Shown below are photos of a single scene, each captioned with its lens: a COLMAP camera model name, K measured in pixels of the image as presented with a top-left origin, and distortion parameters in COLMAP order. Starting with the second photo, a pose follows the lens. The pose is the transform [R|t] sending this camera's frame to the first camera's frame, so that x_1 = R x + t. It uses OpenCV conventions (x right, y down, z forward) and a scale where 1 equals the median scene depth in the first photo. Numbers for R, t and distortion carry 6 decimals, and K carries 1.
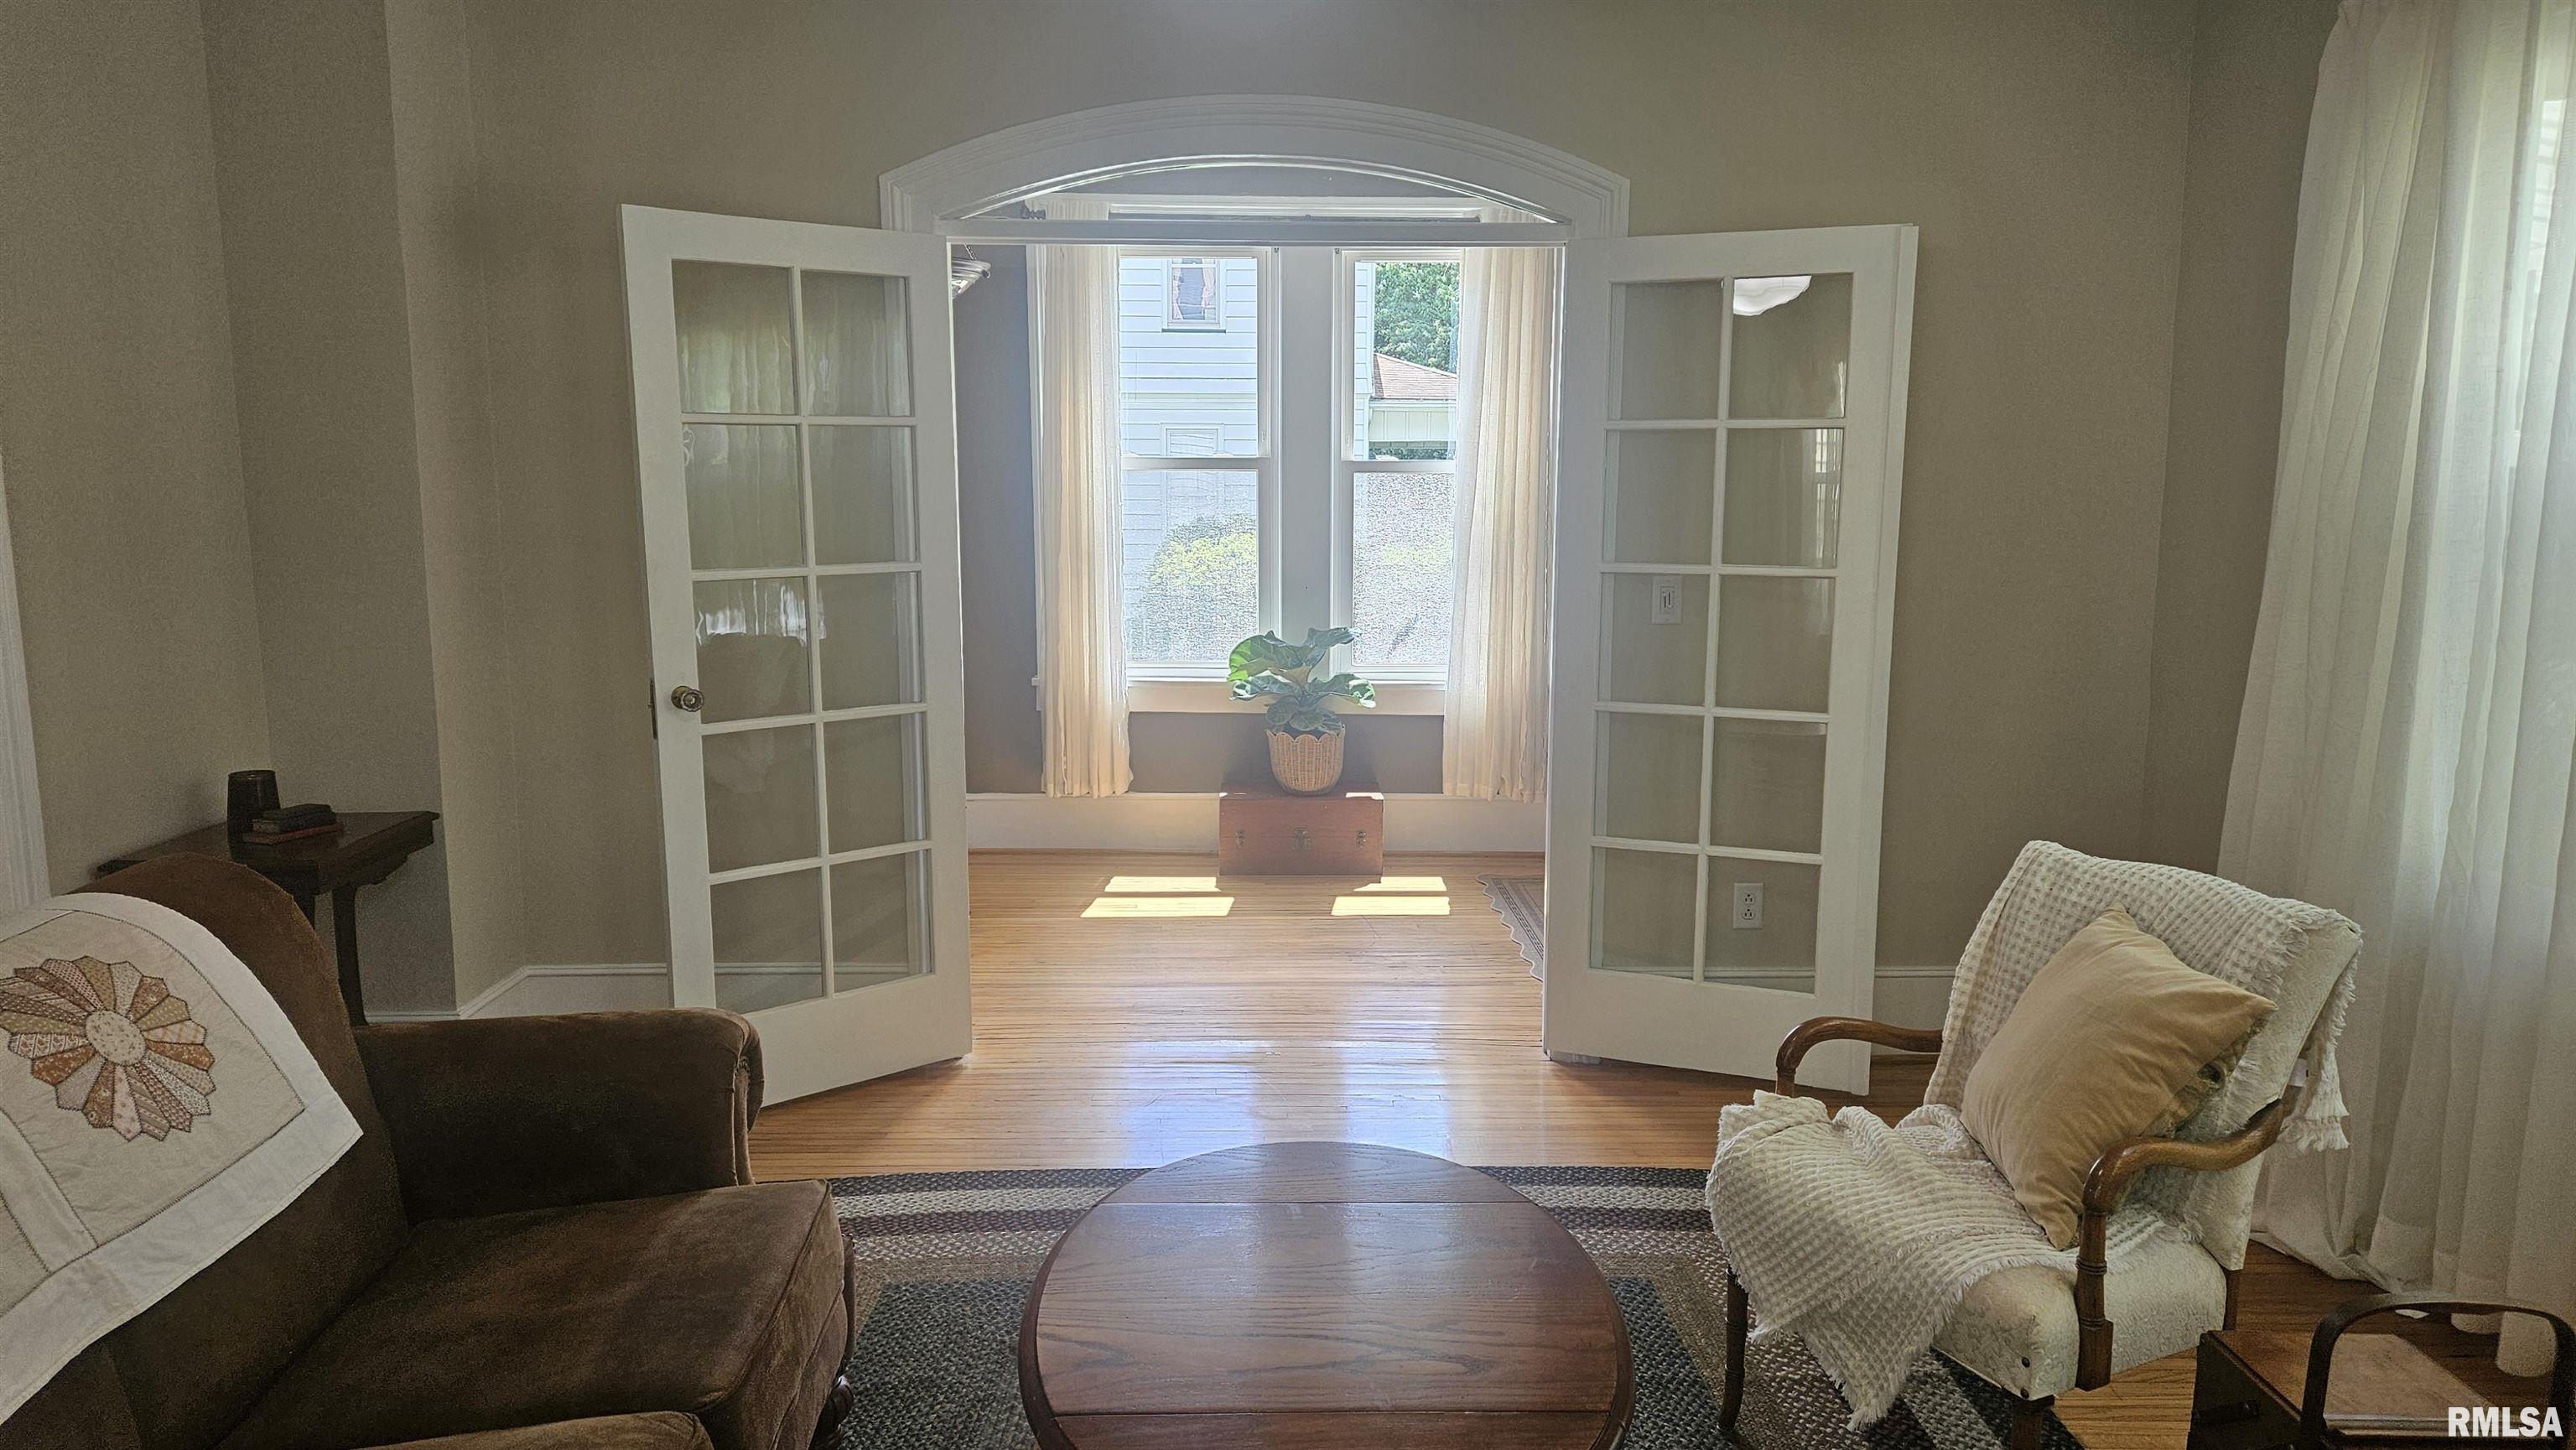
lens RADIAL K [[1712.4, 0, 1299.5], [0, 1712.4, 713.3], [0, 0, 1]] dist [0.083640, -0.068166]
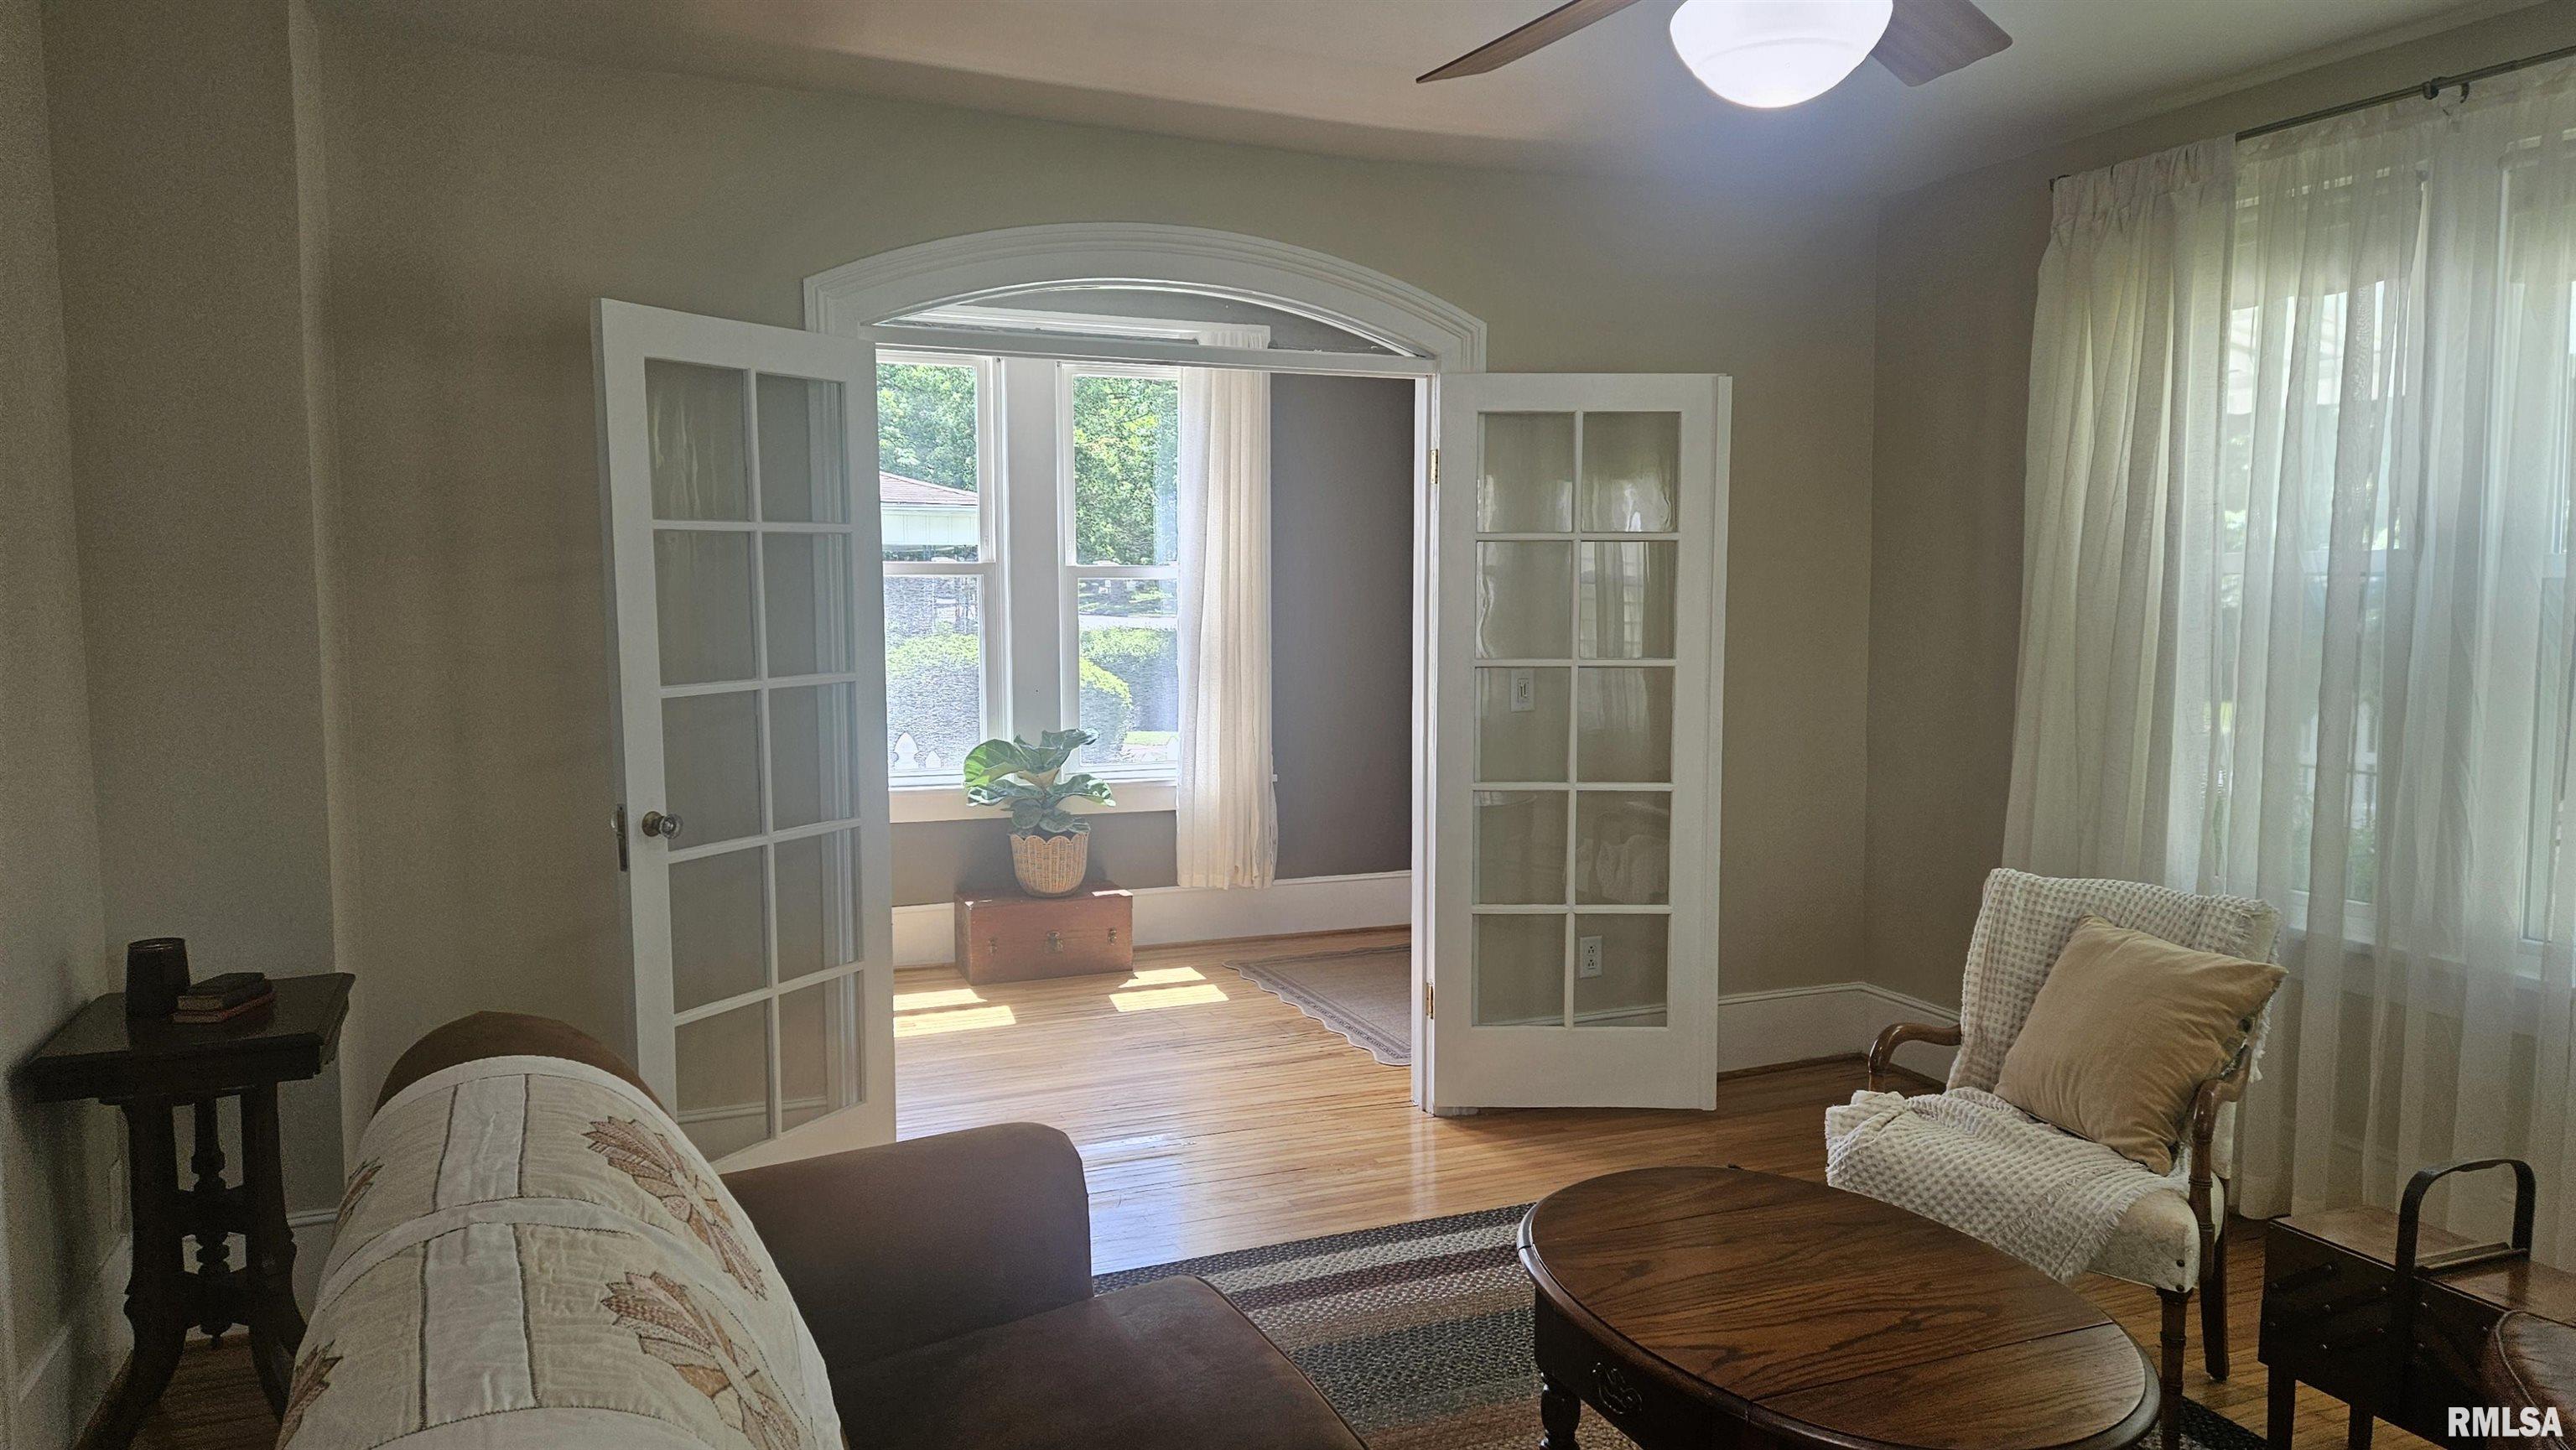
lens RADIAL K [[1712.4, 0, 1322.8], [0, 1712.4, 715.6], [0, 0, 1]] dist [0.083640, -0.068166]
pose [[0.927064, -0.033454, 0.373407, -0.341049], [0.054970, 0.997376, -0.047121, -0.003338], [-0.370851, 0.064210, 0.926470, 0.006242]]
